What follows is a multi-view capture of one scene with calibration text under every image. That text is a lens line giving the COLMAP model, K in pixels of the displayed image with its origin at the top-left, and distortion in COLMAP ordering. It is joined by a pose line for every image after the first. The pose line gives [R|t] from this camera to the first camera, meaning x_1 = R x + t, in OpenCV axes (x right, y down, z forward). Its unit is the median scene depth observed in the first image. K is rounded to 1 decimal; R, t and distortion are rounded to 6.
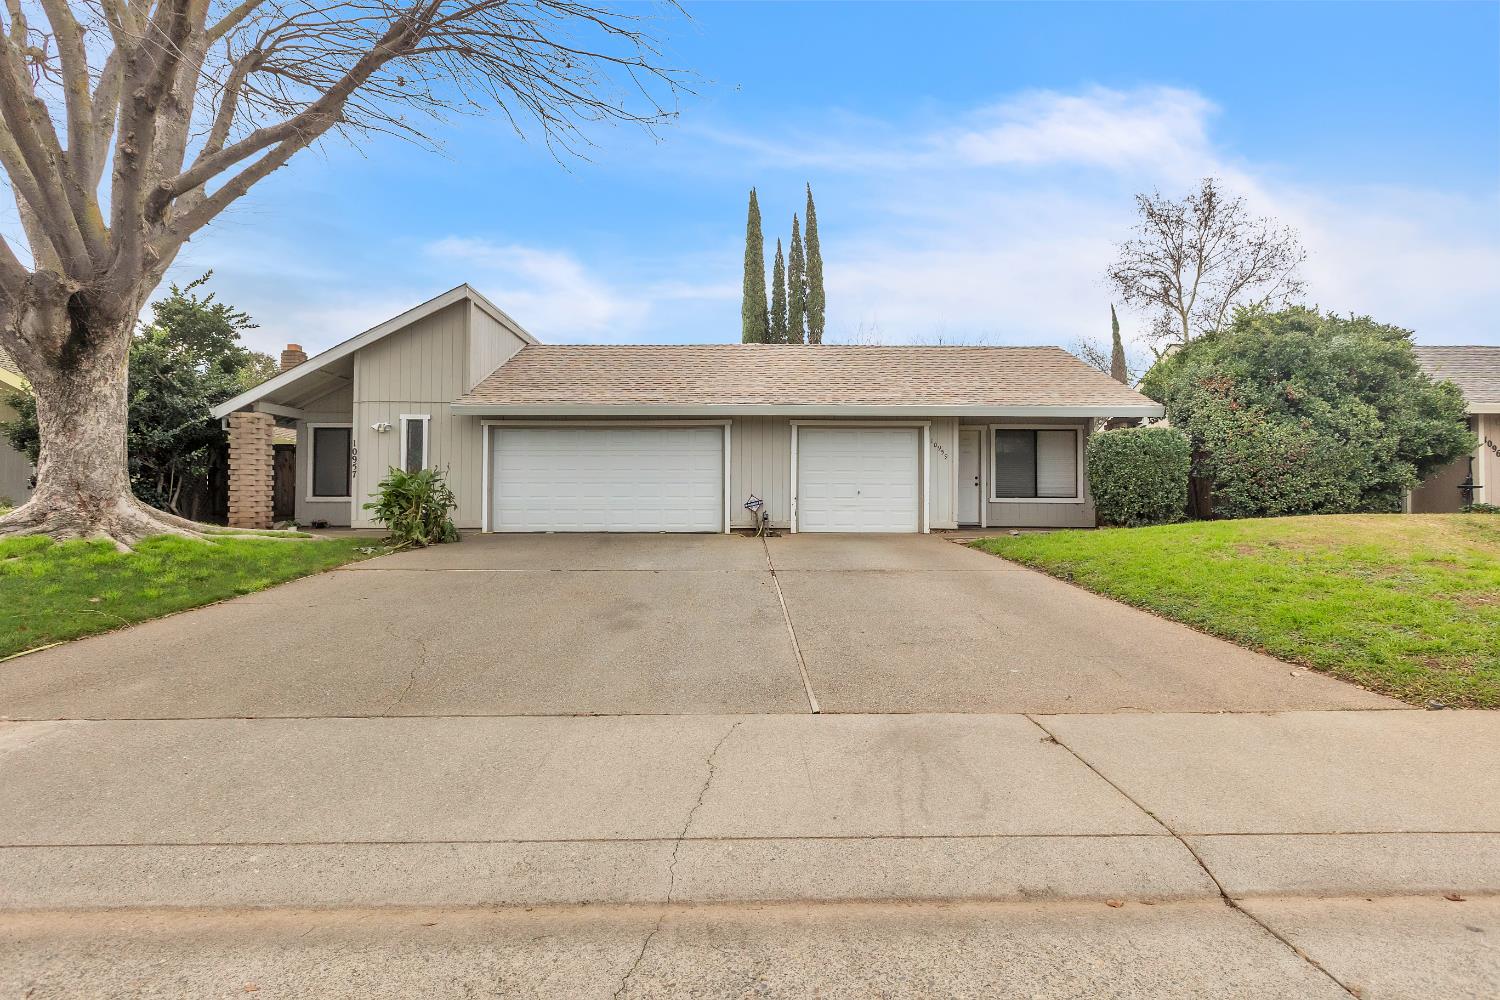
lens RADIAL K [[664.3, 0, 751.7], [0, 664.3, 484.7], [0, 0, 1]] dist [-0.000202, 0.000242]
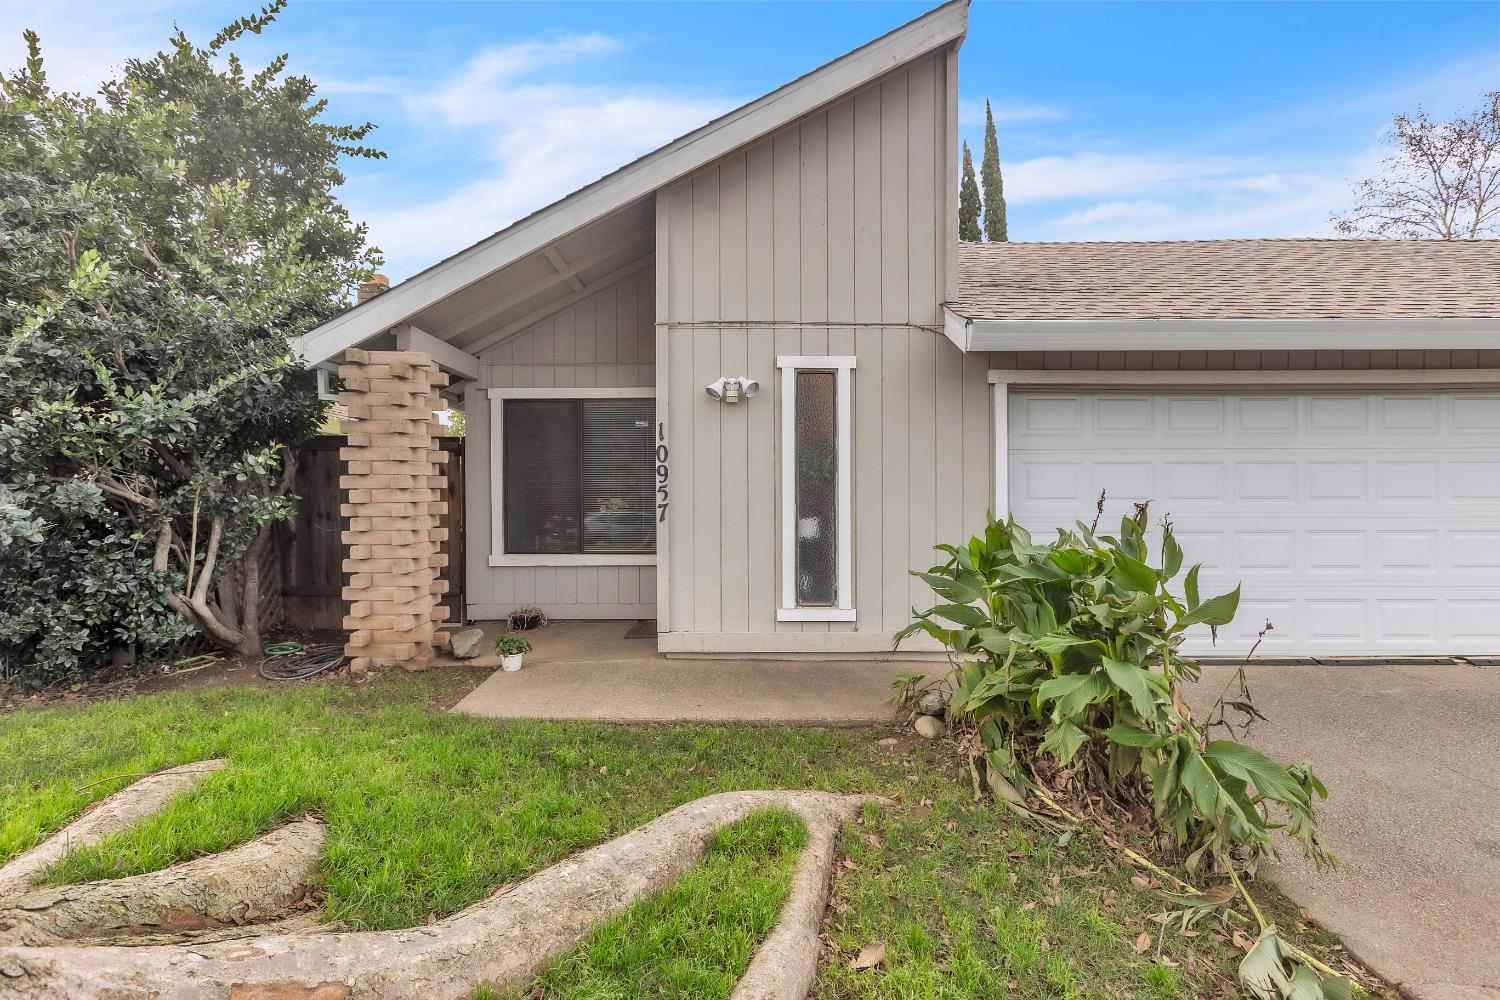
lens RADIAL K [[673.1, 0, 750.0], [0, 673.1, 500.0], [0, 0, 1]] dist [-0.000192, 0.000131]
pose [[0.999861, -0.002866, -0.016444, -0.540476], [0.003314, 0.999623, 0.027268, -0.033497], [0.016359, -0.027319, 0.999493, 0.612227]]
